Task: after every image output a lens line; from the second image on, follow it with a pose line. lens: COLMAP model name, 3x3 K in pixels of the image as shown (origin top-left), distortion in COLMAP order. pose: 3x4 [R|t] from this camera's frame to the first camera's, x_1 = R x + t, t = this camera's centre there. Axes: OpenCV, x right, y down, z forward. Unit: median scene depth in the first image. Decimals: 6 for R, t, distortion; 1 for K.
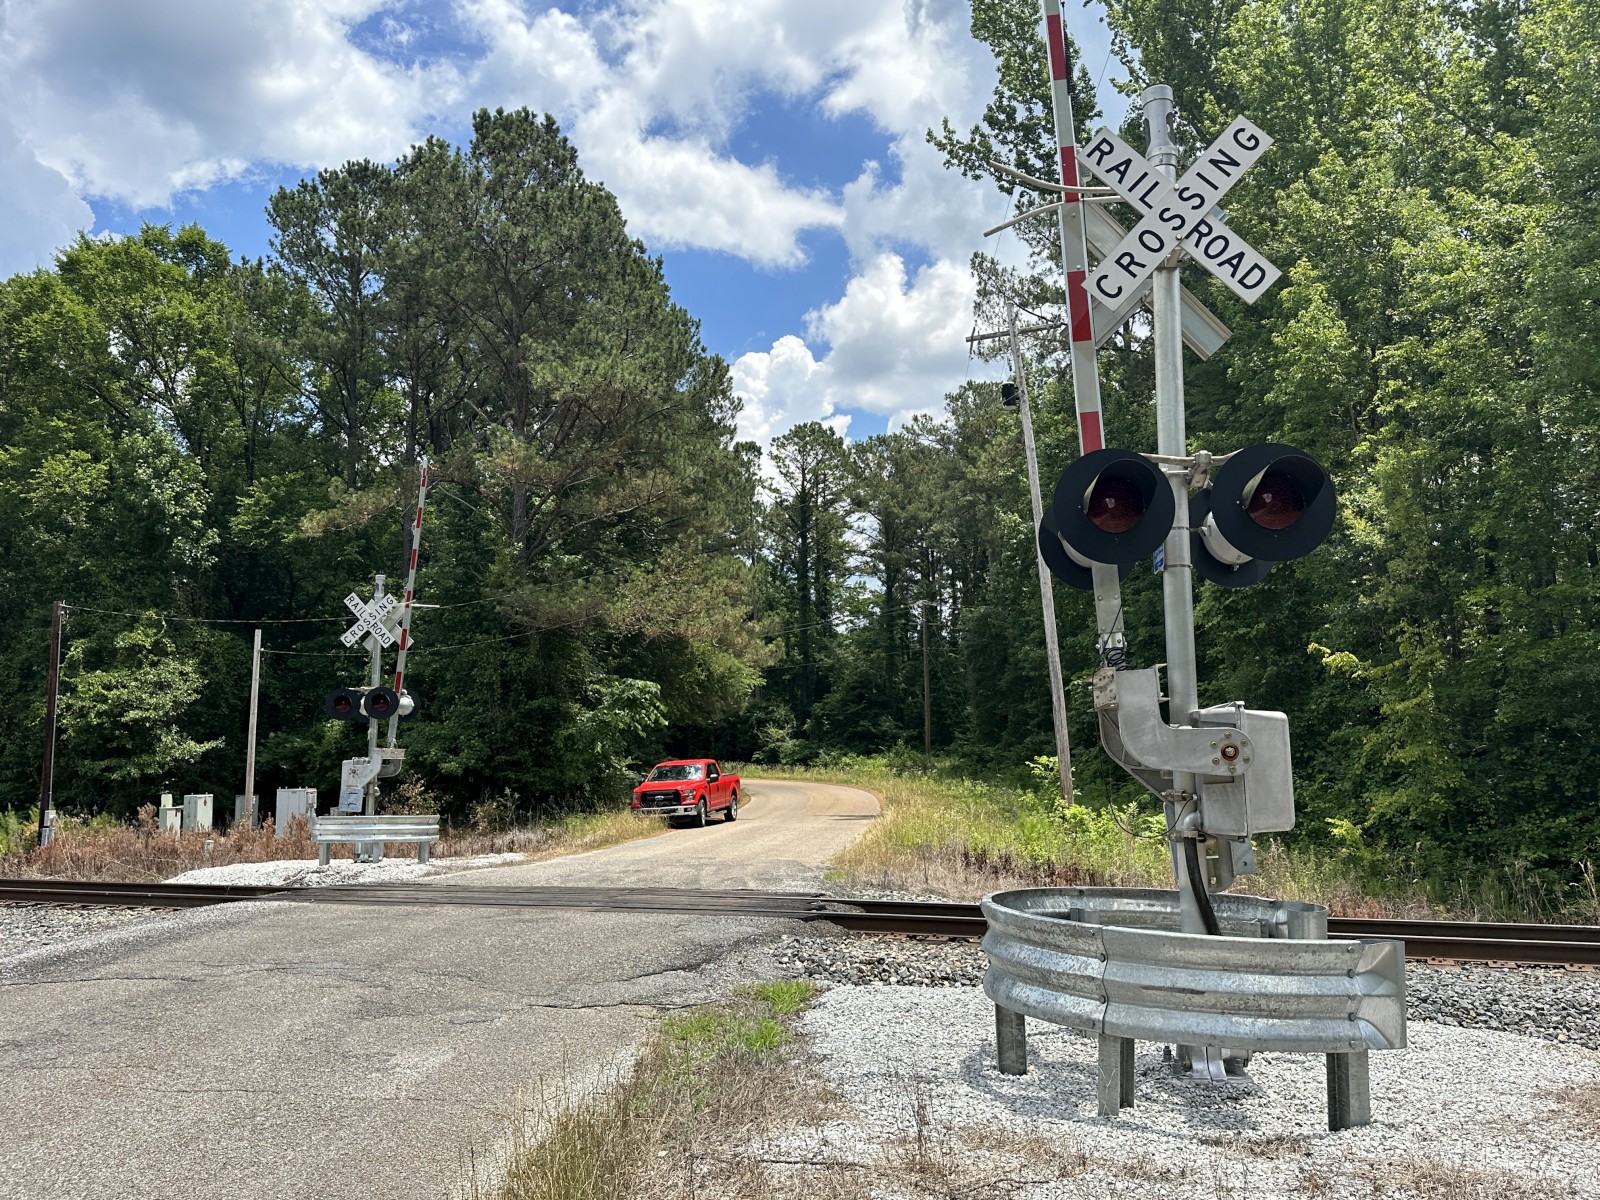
lens RADIAL K [[1254.4, 0, 803.9], [0, 1254.4, 592.9], [0, 0, 1]] dist [0.098152, -0.130196]
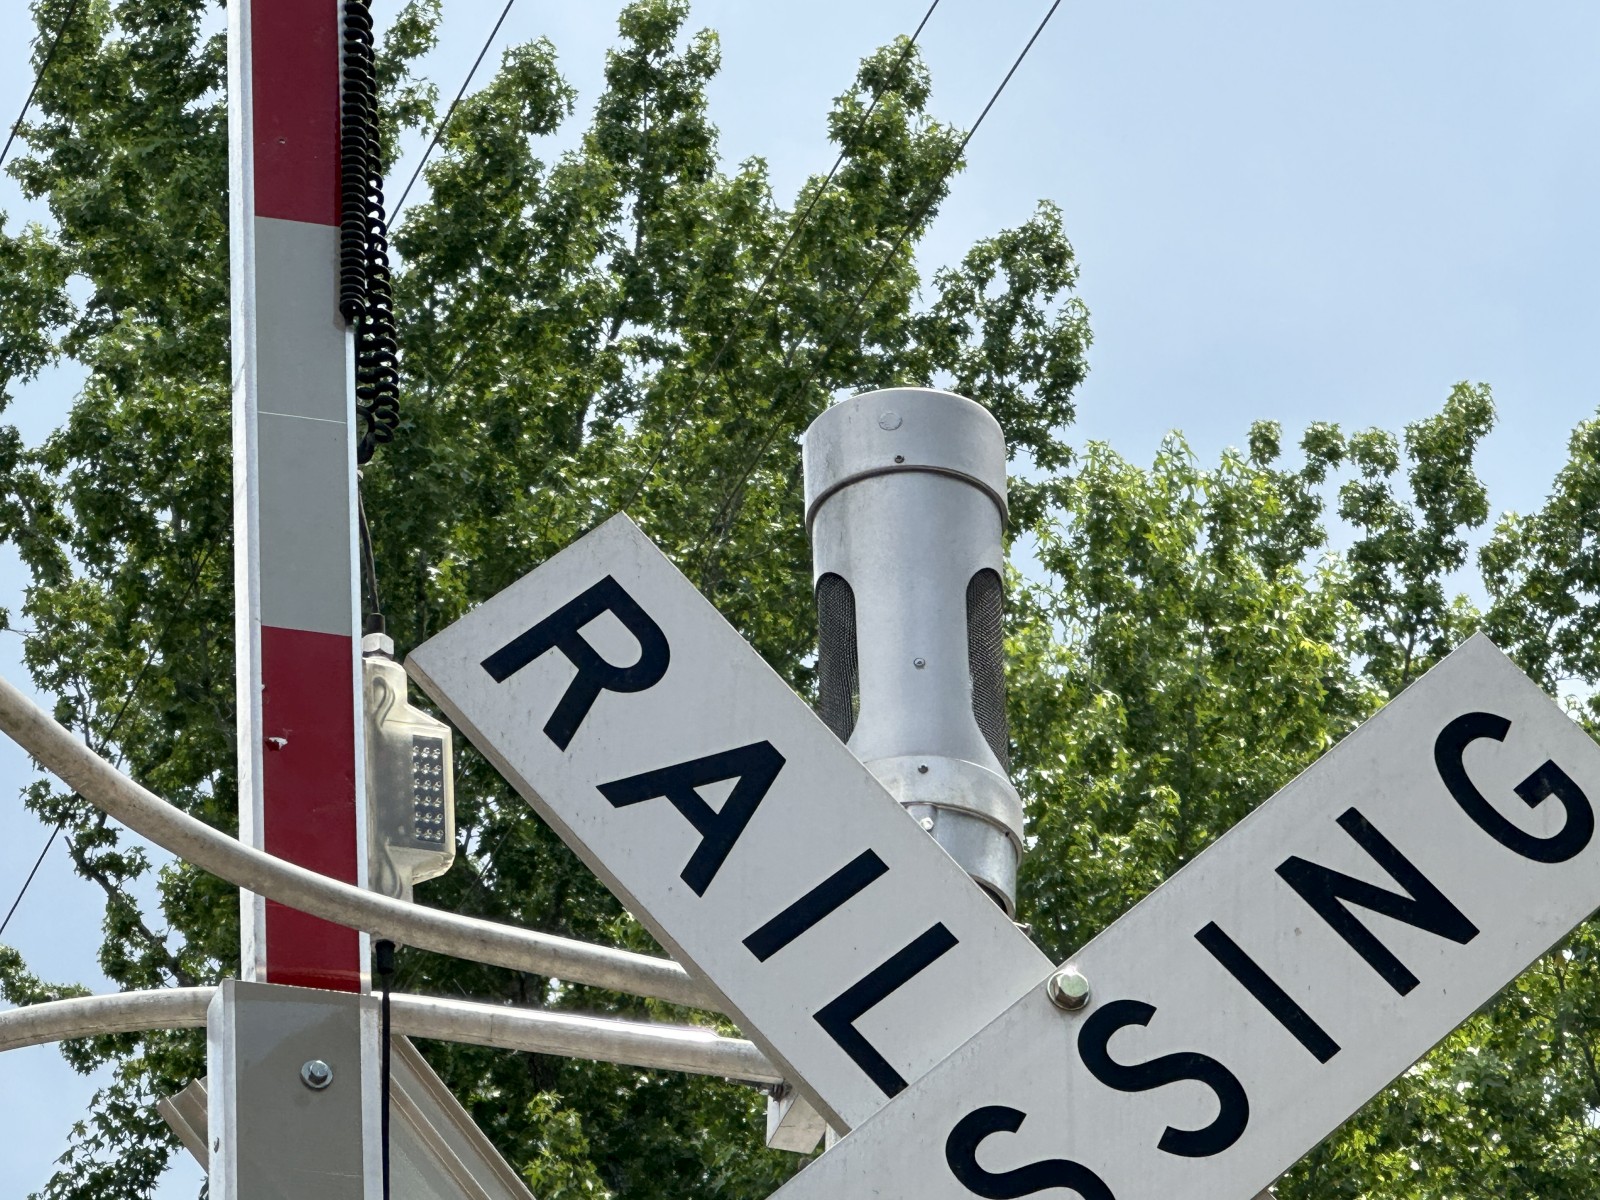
lens RADIAL K [[7602.8, 0, 800.0], [0, 7602.8, 600.2], [0, 0, 1]] dist [-0.185669, 0.000000]
pose [[0.921153, 0.220346, 0.320819, -0.015404], [-0.062888, 0.897737, -0.436019, 0.013377], [-0.384086, 0.381465, 0.840810, 0.231192]]
